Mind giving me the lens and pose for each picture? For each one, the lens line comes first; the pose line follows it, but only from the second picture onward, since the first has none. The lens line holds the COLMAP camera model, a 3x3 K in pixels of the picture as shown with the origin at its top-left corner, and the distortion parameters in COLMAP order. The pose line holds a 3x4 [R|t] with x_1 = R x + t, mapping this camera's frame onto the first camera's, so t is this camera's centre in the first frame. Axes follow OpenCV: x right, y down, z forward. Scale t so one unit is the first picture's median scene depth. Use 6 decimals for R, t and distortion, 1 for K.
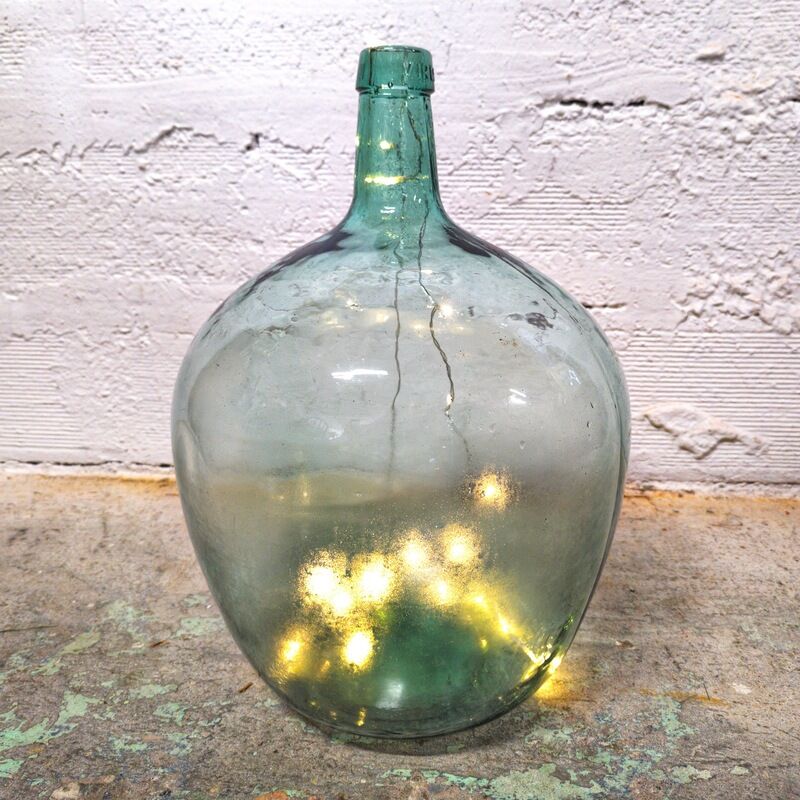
lens RADIAL K [[808.6, 0, 402.4], [0, 808.6, 344.2], [0, 0, 1]] dist [-0.037564, 0.020538]
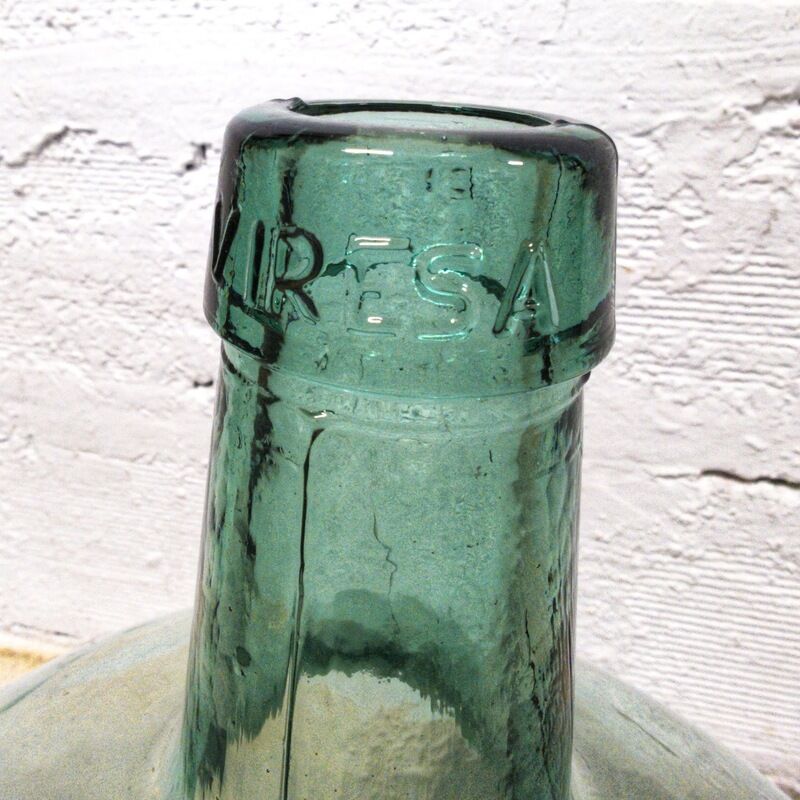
lens RADIAL K [[781.5, 0, 298.3], [0, 781.5, 252.7], [0, 0, 1]] dist [-0.022875, 0.056621]
pose [[0.989451, 0.037269, -0.139989, -0.034243], [-0.034444, 0.999152, 0.022554, -0.201693], [0.140711, -0.017494, 0.989896, 0.468402]]
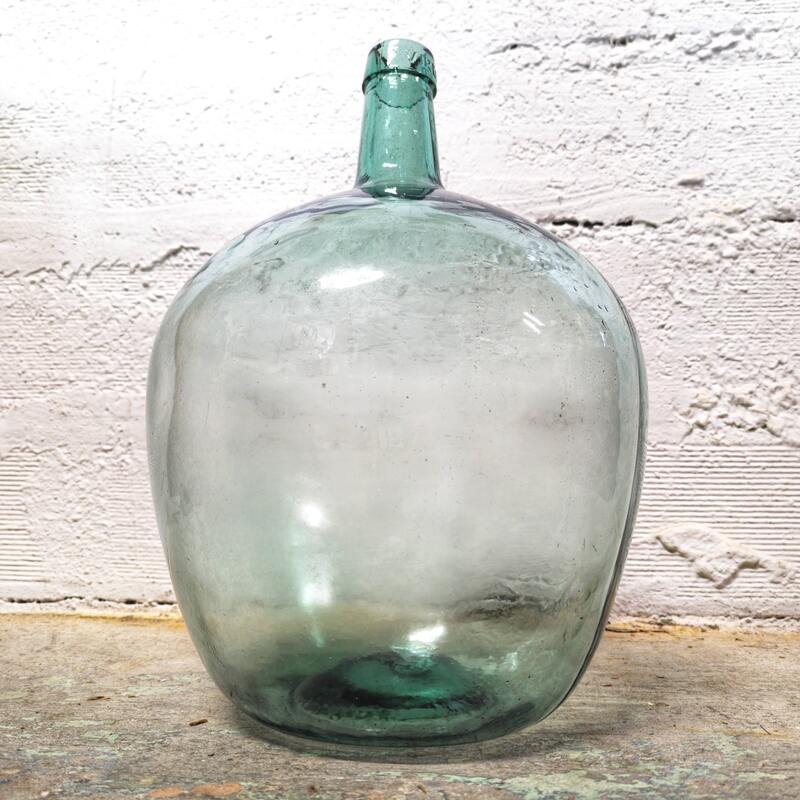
lens RADIAL K [[803.9, 0, 398.7], [0, 803.9, 425.2], [0, 0, 1]] dist [-0.041586, 0.034670]
pose [[0.999707, 0.023916, 0.003819, -0.001973], [-0.021386, 0.945731, -0.324246, 0.282745], [-0.011366, 0.324069, 0.945965, 0.095527]]
